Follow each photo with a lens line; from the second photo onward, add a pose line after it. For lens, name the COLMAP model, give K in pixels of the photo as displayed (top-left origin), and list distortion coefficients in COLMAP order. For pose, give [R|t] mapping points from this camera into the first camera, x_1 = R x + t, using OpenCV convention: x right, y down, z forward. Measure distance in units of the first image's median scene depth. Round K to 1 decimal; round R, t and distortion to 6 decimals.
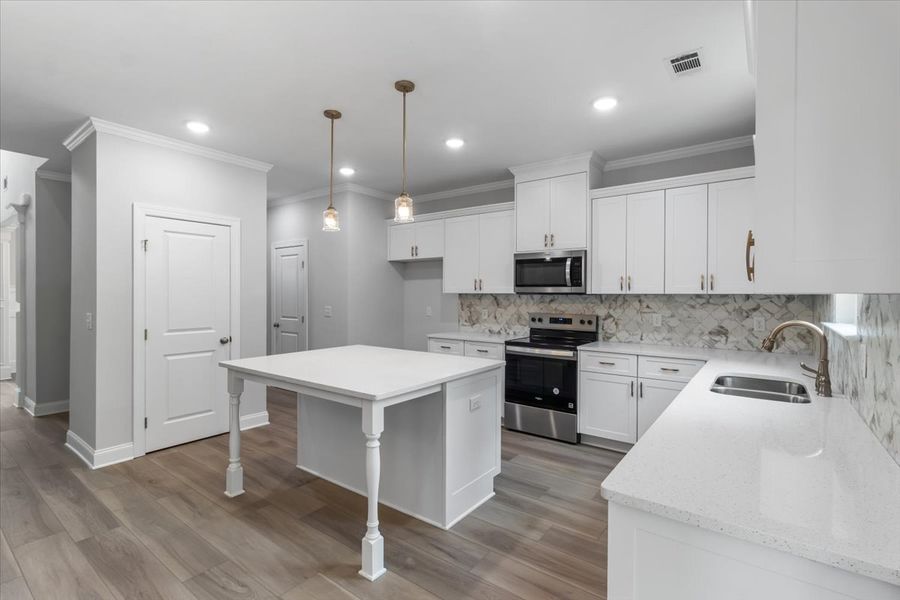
lens RADIAL K [[418.2, 0, 449.7], [0, 418.2, 301.8], [0, 0, 1]] dist [-0.000918, -0.000522]
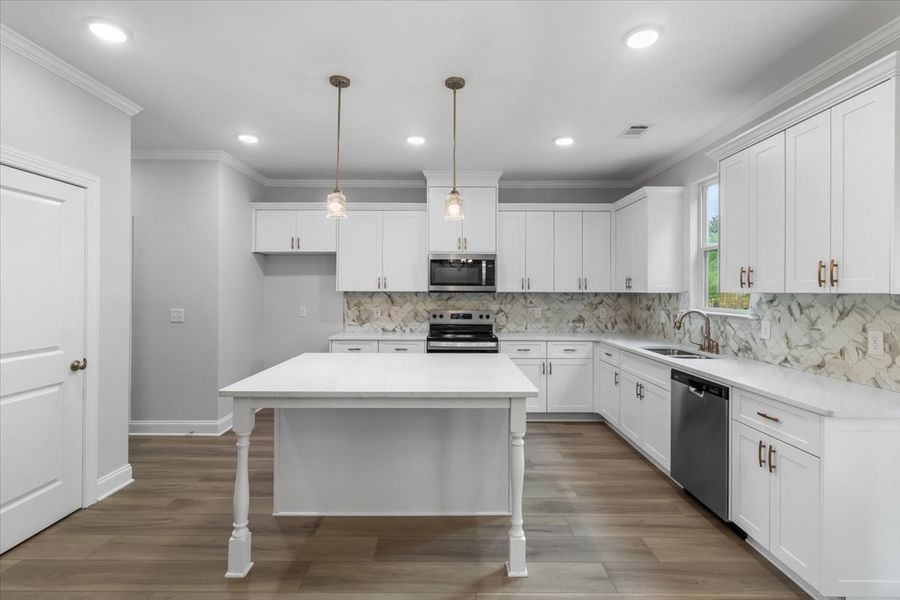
lens RADIAL K [[418.2, 0, 452.8], [0, 418.2, 295.4], [0, 0, 1]] dist [-0.000918, -0.000522]
pose [[0.798189, -0.005505, 0.602382, -0.444226], [0.010076, 0.999940, -0.004213, -0.005884], [-0.602323, 0.009432, 0.798196, 0.137817]]
